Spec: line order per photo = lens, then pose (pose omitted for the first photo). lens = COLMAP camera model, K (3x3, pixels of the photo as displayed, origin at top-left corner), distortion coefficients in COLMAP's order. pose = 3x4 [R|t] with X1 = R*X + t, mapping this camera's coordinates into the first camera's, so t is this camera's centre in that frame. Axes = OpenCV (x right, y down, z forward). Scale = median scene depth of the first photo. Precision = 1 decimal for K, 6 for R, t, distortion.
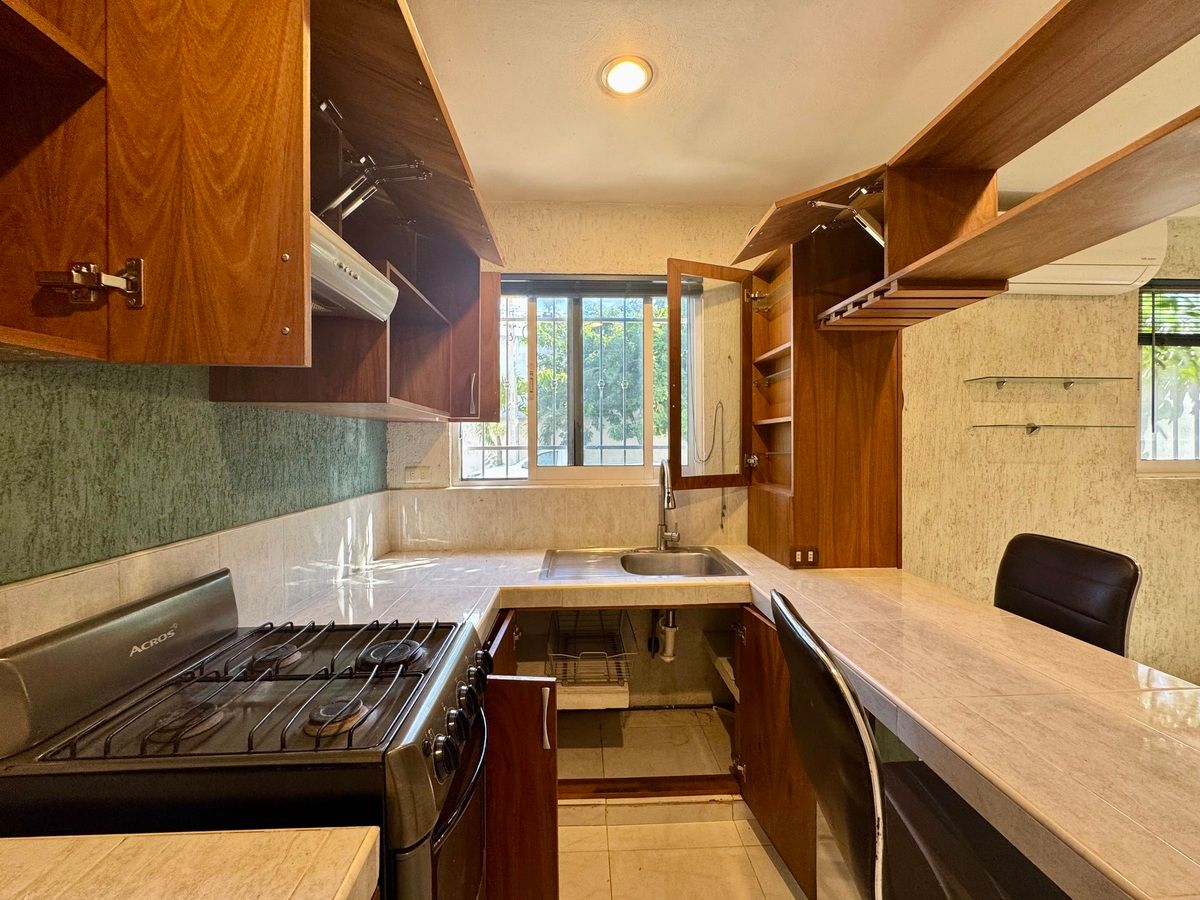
lens RADIAL K [[484.8, 0, 598.8], [0, 484.8, 448.3], [0, 0, 1]] dist [-0.002358, -0.000219]
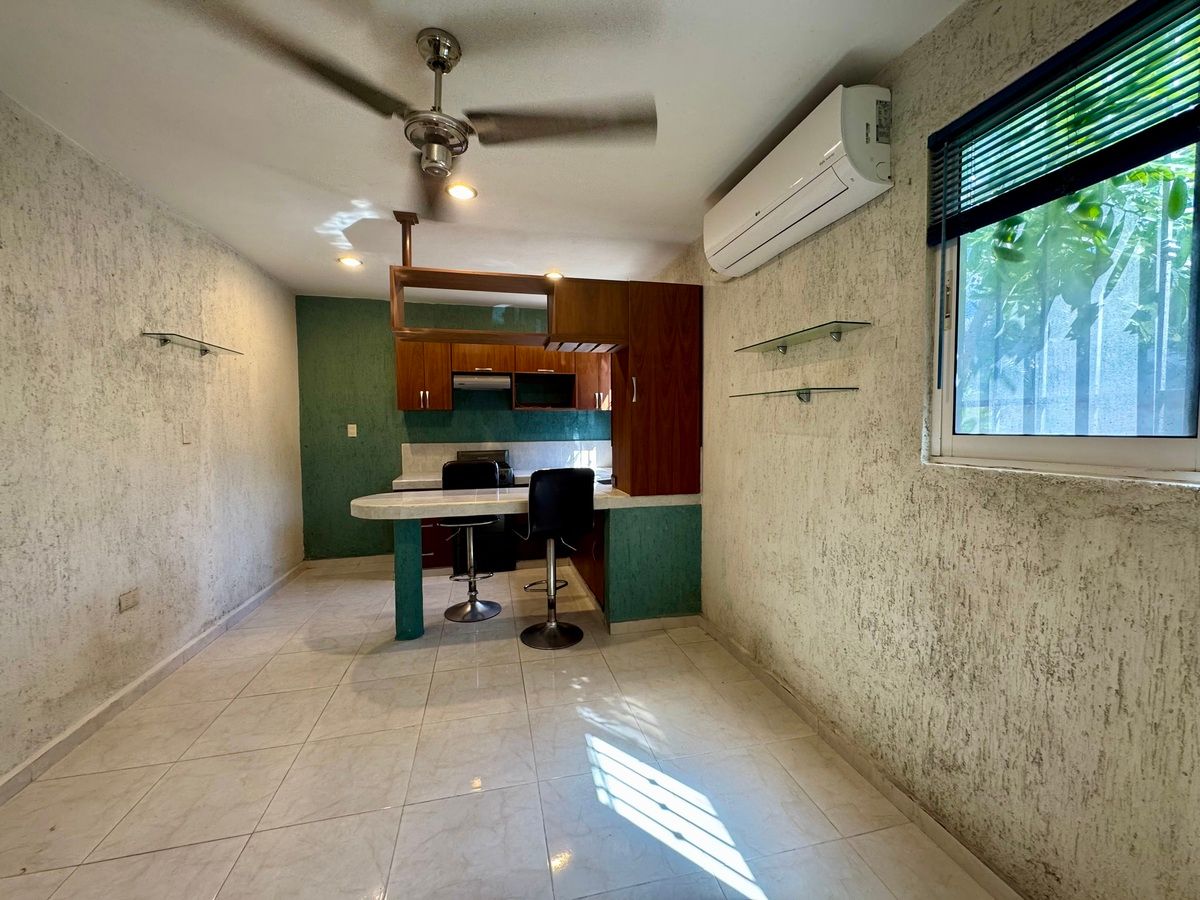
lens RADIAL K [[483.1, 0, 599.1], [0, 483.1, 448.9], [0, 0, 1]] dist [-0.002603, 0.000005]
pose [[0.181444, 0.047752, -0.982241, 2.175005], [-0.002265, 0.998838, 0.048141, 0.019338], [0.983399, -0.006510, 0.181341, 0.621708]]
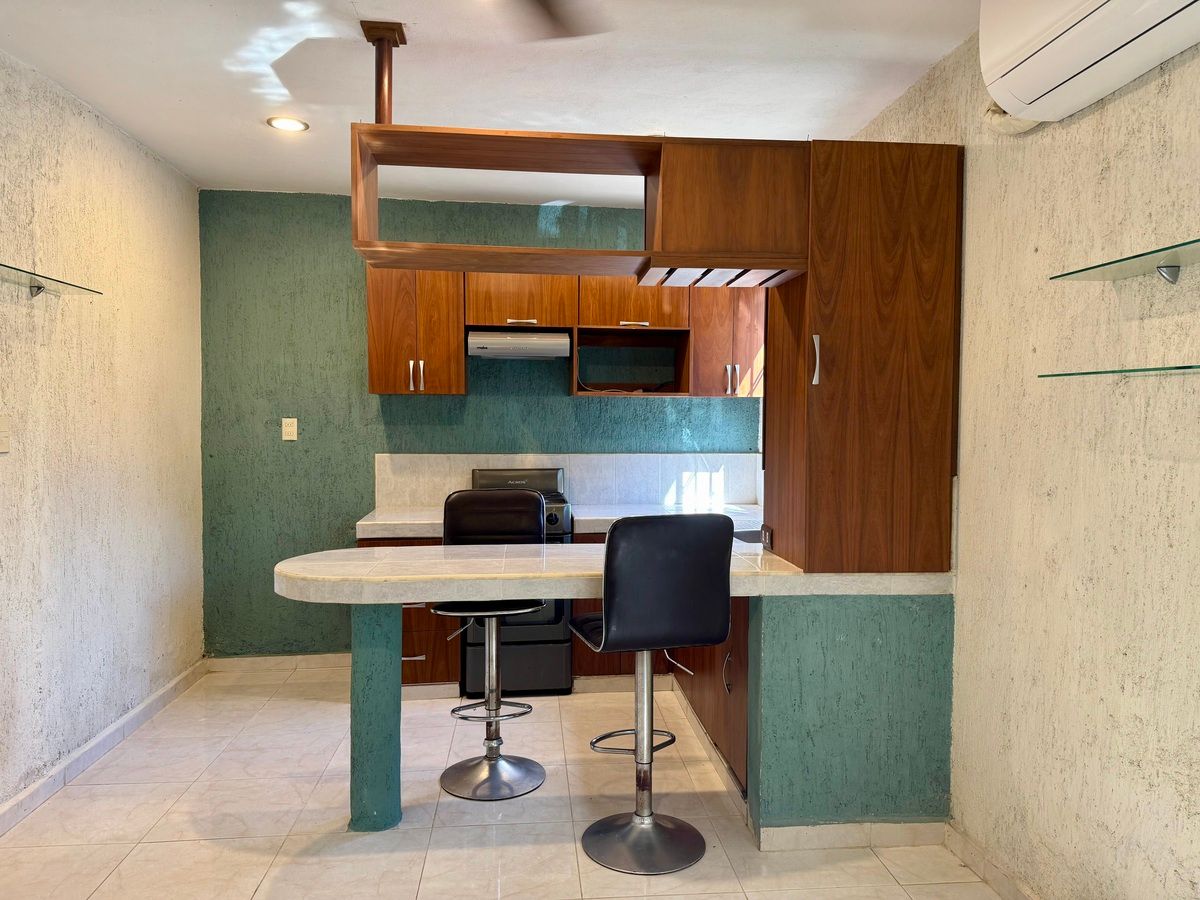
lens RADIAL K [[843.7, 0, 600.0], [0, 843.7, 450.0], [0, 0, 1]] dist [0.082736, -0.106035]
pose [[0.044514, 0.038845, -0.998253, 2.009932], [-0.014041, 0.999169, 0.038254, 0.000771], [0.998910, 0.012314, 0.045022, 0.608969]]
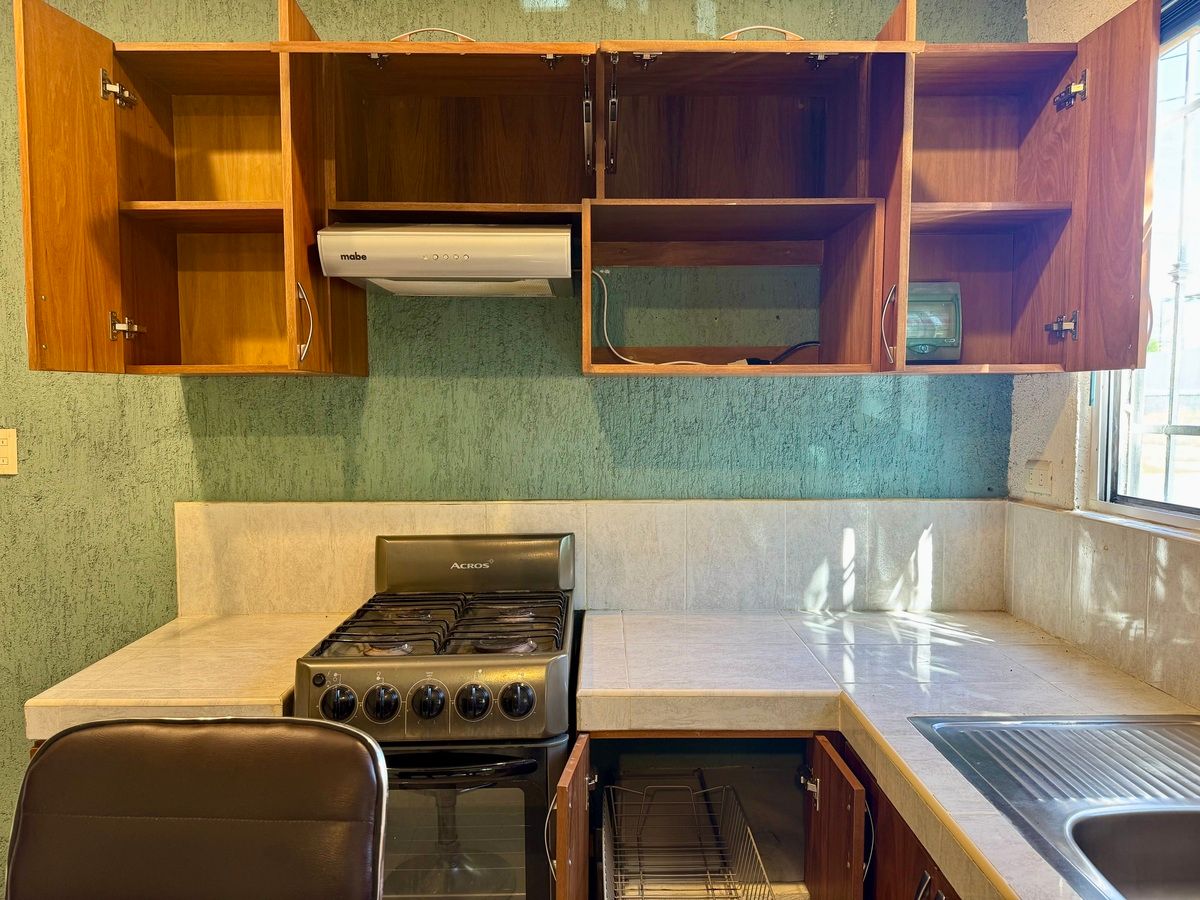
lens RADIAL K [[843.7, 0, 600.0], [0, 843.7, 450.0], [0, 0, 1]] dist [0.082736, -0.106035]
pose [[-0.031330, 0.057642, -0.997846, 0.667738], [-0.007386, 0.998295, 0.057899, -0.028295], [0.999482, 0.009184, -0.030851, 0.683157]]
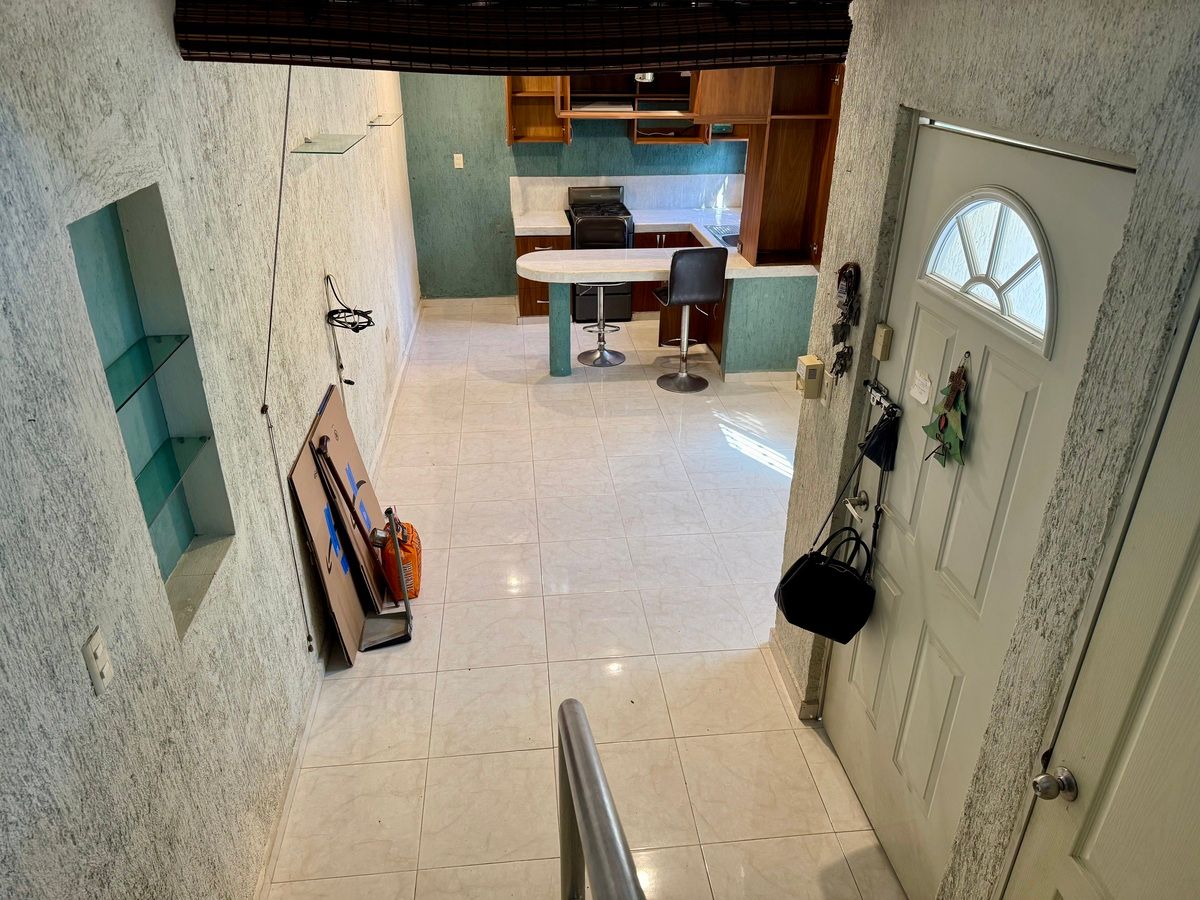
lens RADIAL K [[853.3, 0, 598.2], [0, 853.3, 463.5], [0, 0, 1]] dist [0.104176, -0.107342]
pose [[0.058935, 0.465644, -0.883008, 3.804724], [-0.017559, 0.884892, 0.465466, -0.594420], [0.998107, -0.011928, 0.060328, 0.225702]]
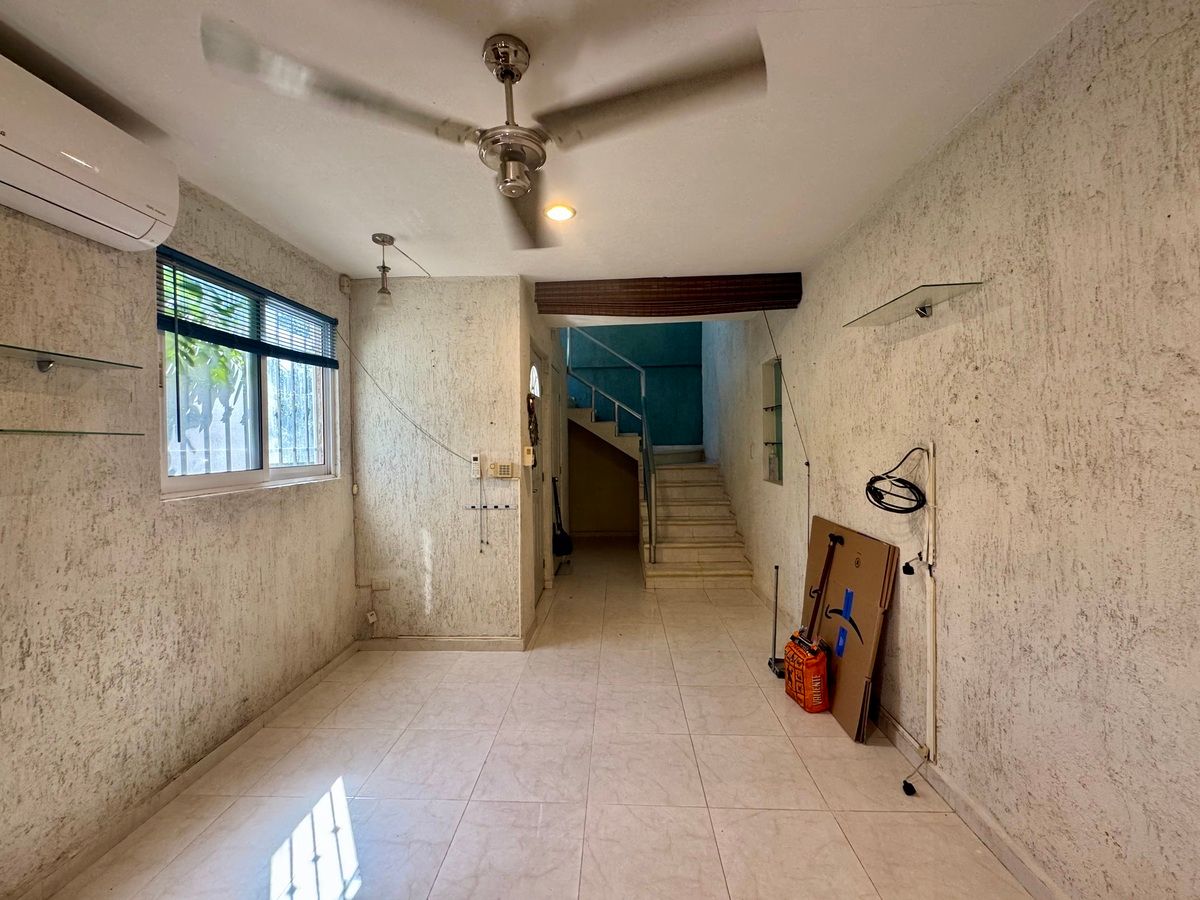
lens RADIAL K [[483.1, 0, 599.1], [0, 483.1, 448.9], [0, 0, 1]] dist [-0.002603, 0.000005]
pose [[0.084136, -0.011958, 0.996383, 0.533825], [0.024796, 0.999643, 0.009903, -0.015250], [-0.996146, 0.023873, 0.084403, 0.312120]]
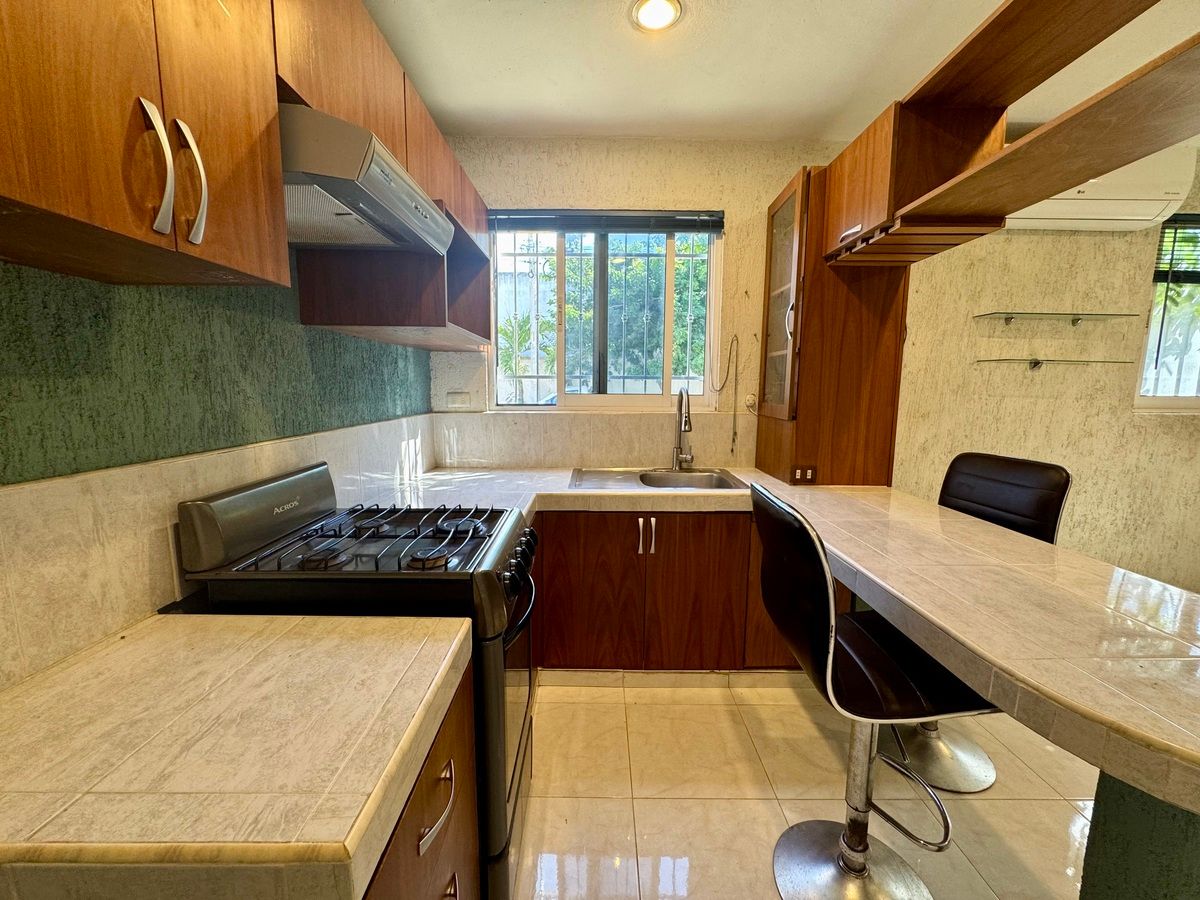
lens RADIAL K [[483.1, 0, 599.1], [0, 483.1, 448.9], [0, 0, 1]] dist [-0.002603, 0.000005]
pose [[0.999194, 0.016399, -0.036630, -0.009936], [-0.011868, 0.992623, 0.120657, 0.035226], [0.038338, -0.120125, 0.992018, -0.123185]]
